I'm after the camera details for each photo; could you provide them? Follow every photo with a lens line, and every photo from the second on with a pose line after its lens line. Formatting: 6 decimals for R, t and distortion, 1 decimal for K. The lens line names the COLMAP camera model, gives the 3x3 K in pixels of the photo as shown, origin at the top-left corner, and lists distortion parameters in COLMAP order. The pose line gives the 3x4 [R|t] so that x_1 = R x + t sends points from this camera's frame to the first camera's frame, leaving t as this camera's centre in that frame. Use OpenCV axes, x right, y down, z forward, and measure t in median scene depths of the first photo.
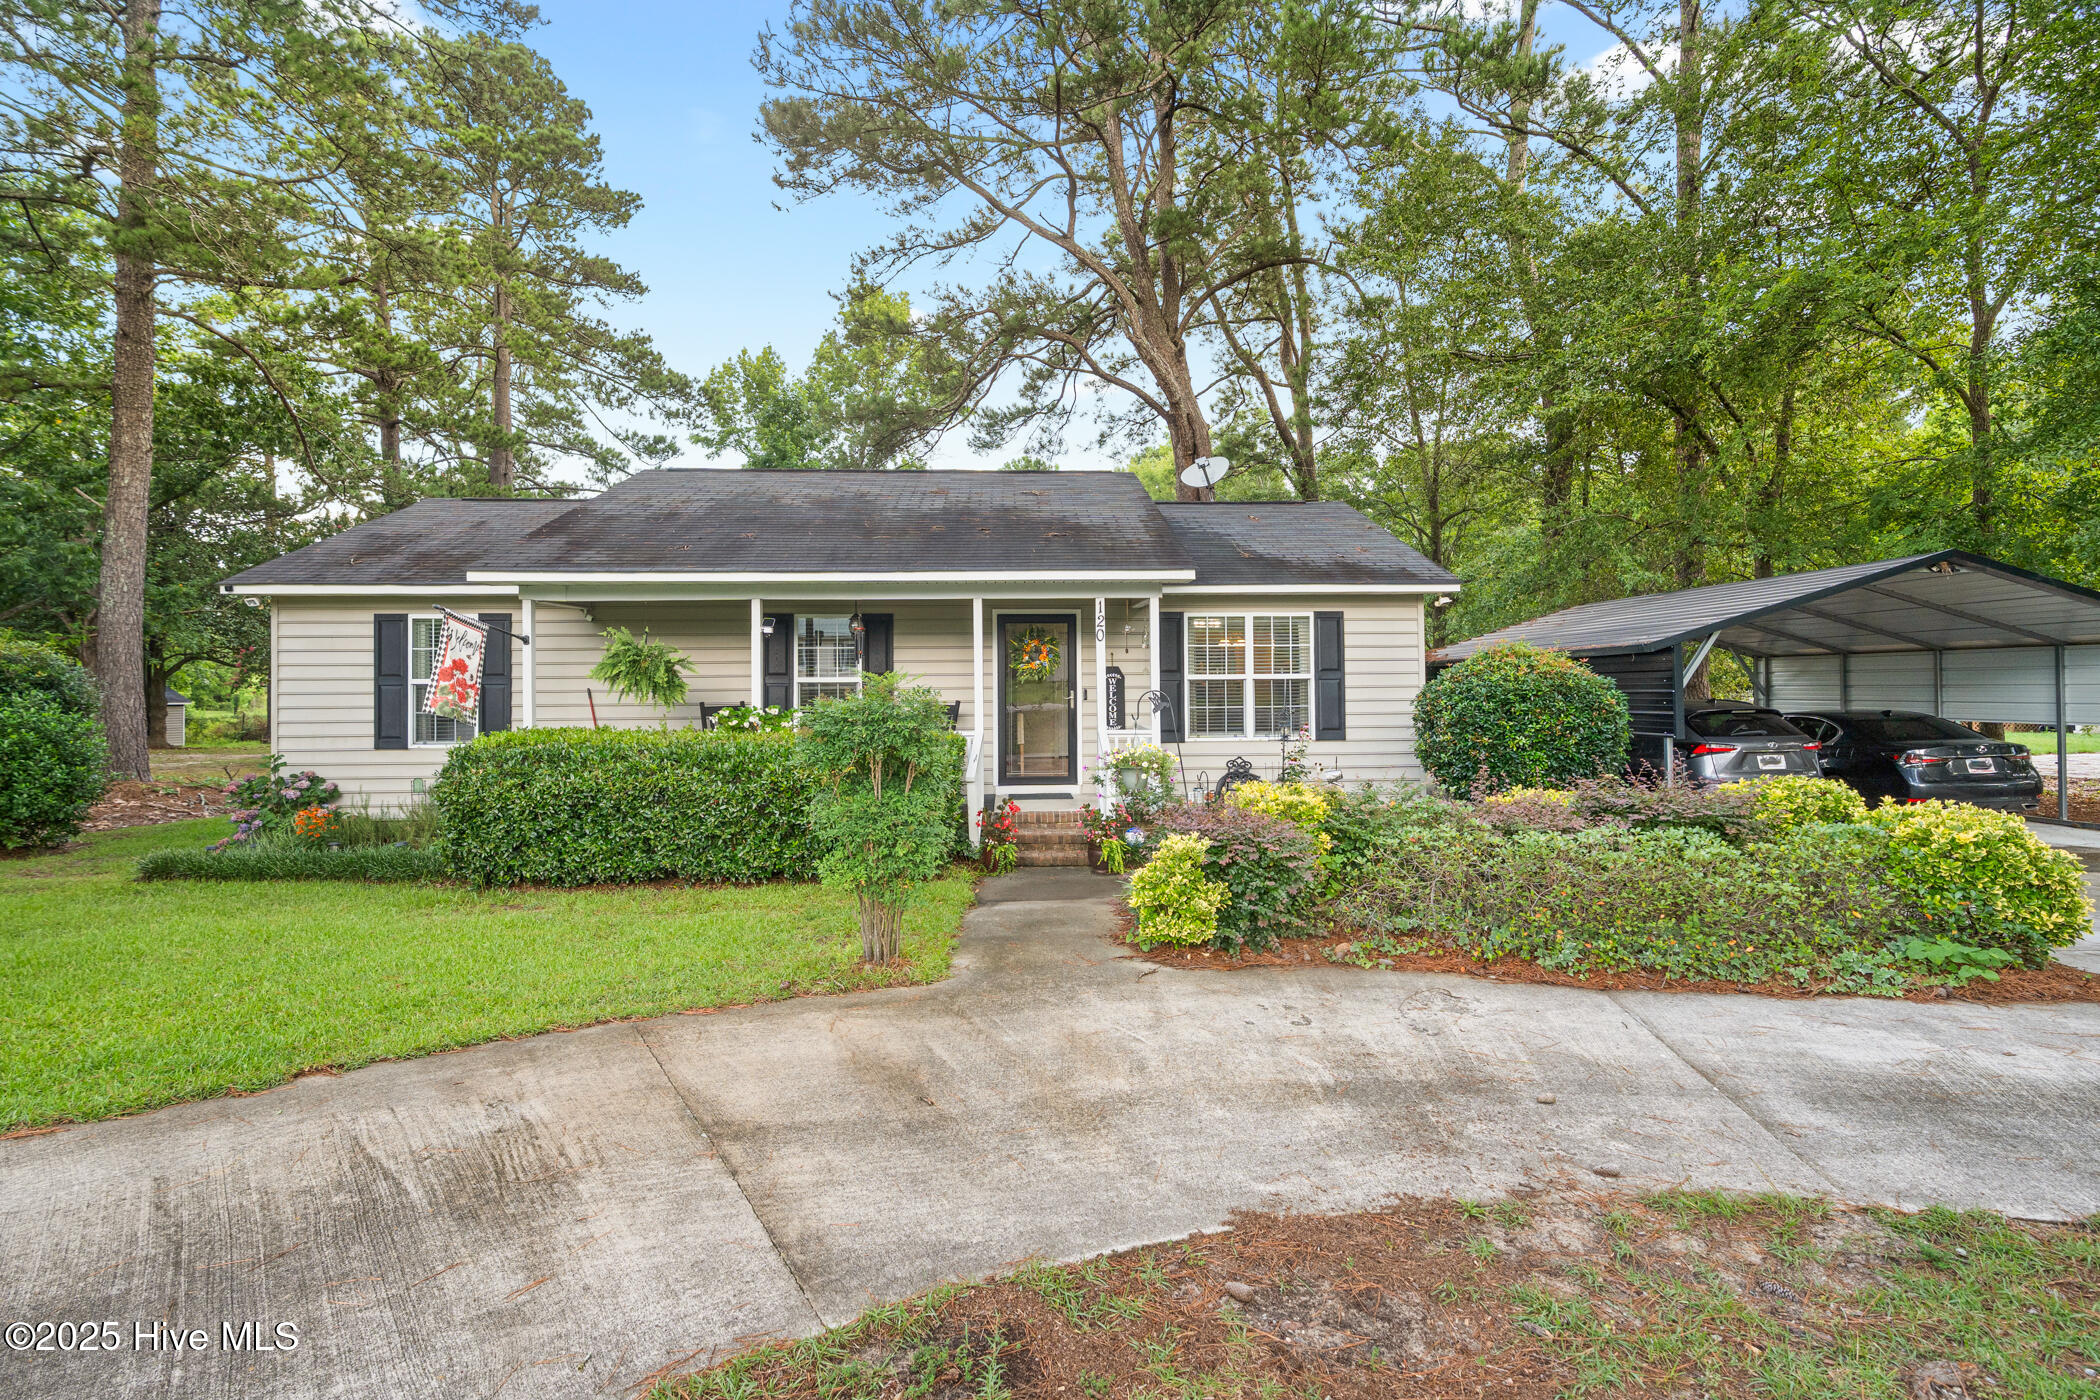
lens RADIAL K [[989.7, 0, 1044.1], [0, 989.7, 682.7], [0, 0, 1]] dist [-0.002126, -0.000853]
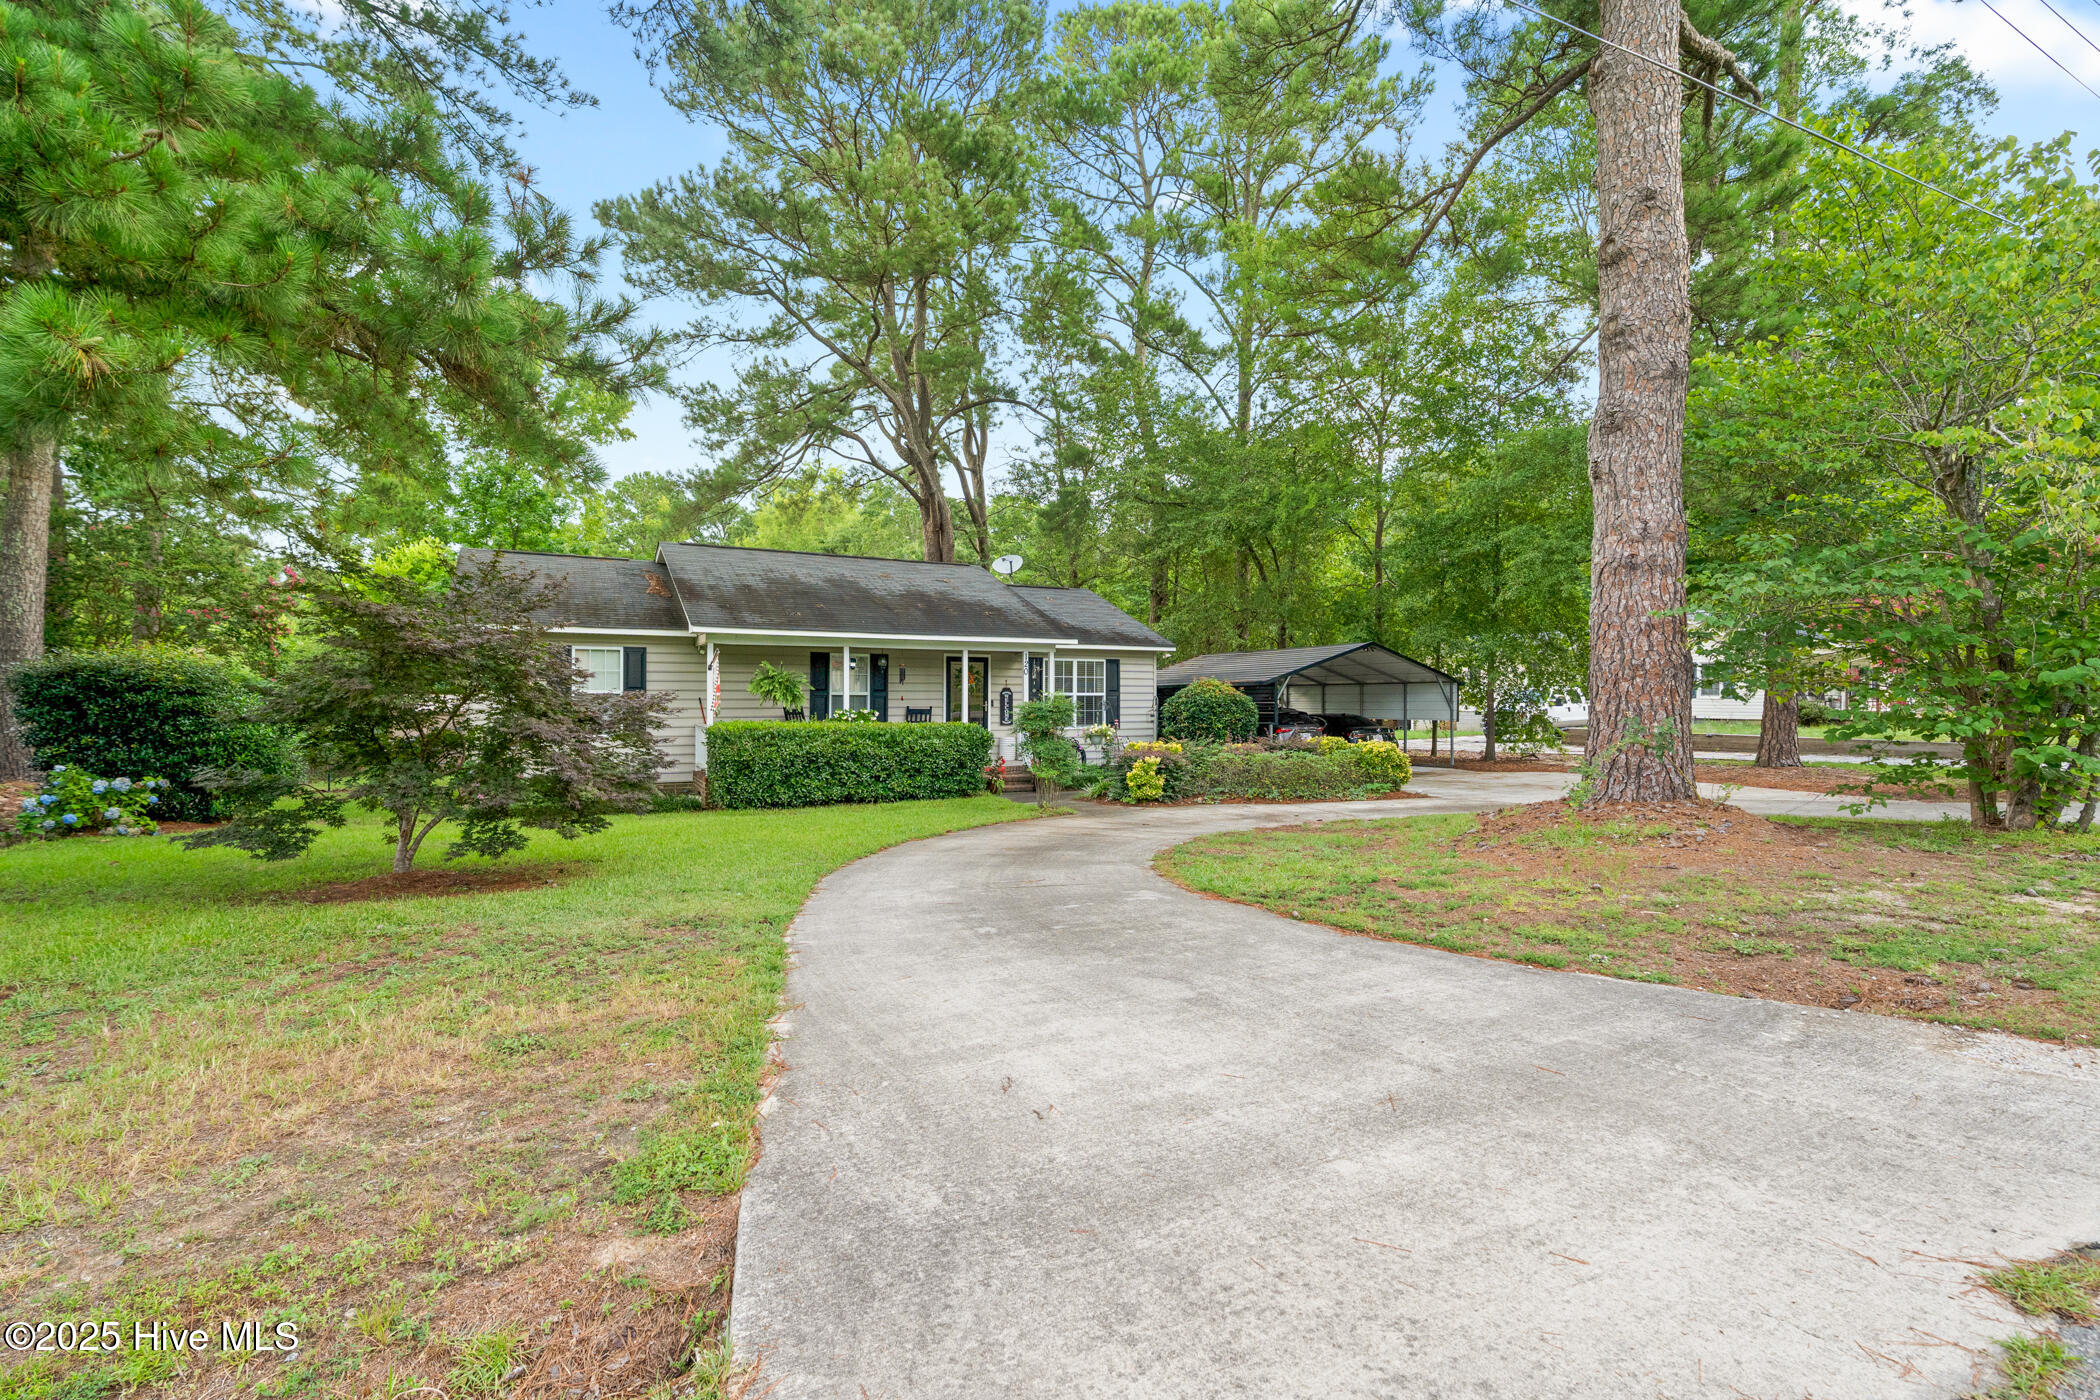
lens RADIAL K [[989.7, 0, 1053.7], [0, 989.7, 706.3], [0, 0, 1]] dist [-0.002126, -0.000853]
pose [[0.897348, 0.003783, 0.441307, -0.639828], [-0.008502, 0.999926, 0.008716, 0.000976], [-0.441241, -0.011573, 0.897314, -0.626003]]
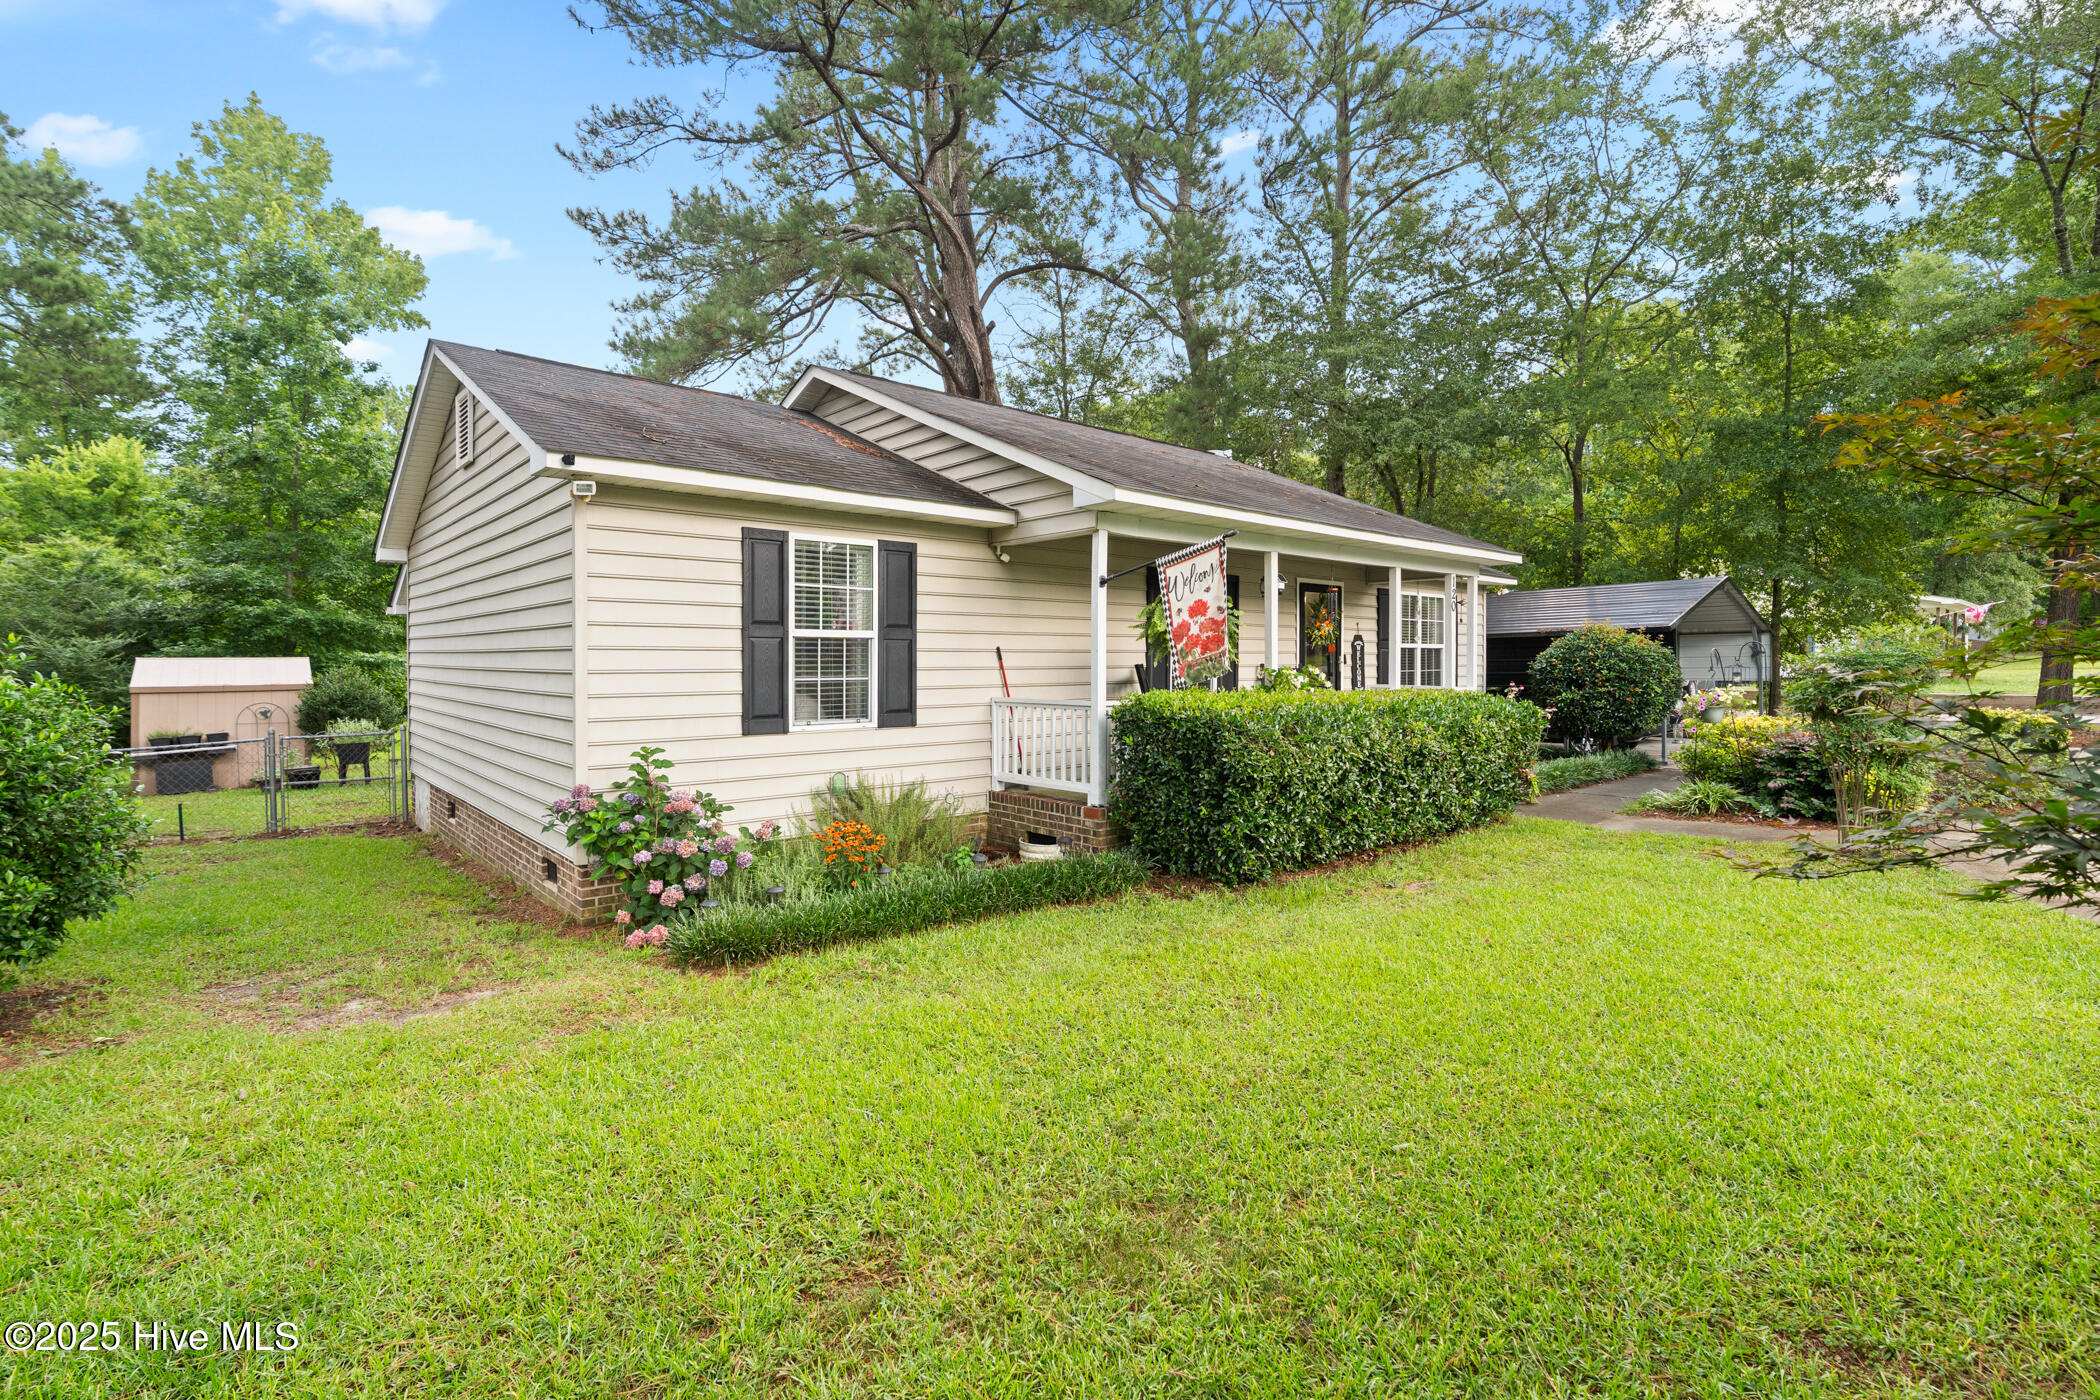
lens RADIAL K [[989.7, 0, 1047.1], [0, 989.7, 683.9], [0, 0, 1]] dist [-0.002126, -0.000853]
pose [[0.769986, -0.008660, 0.638001, -0.925738], [0.000726, 0.999919, 0.012695, 0.024838], [-0.638060, -0.009312, 0.769931, 0.364638]]
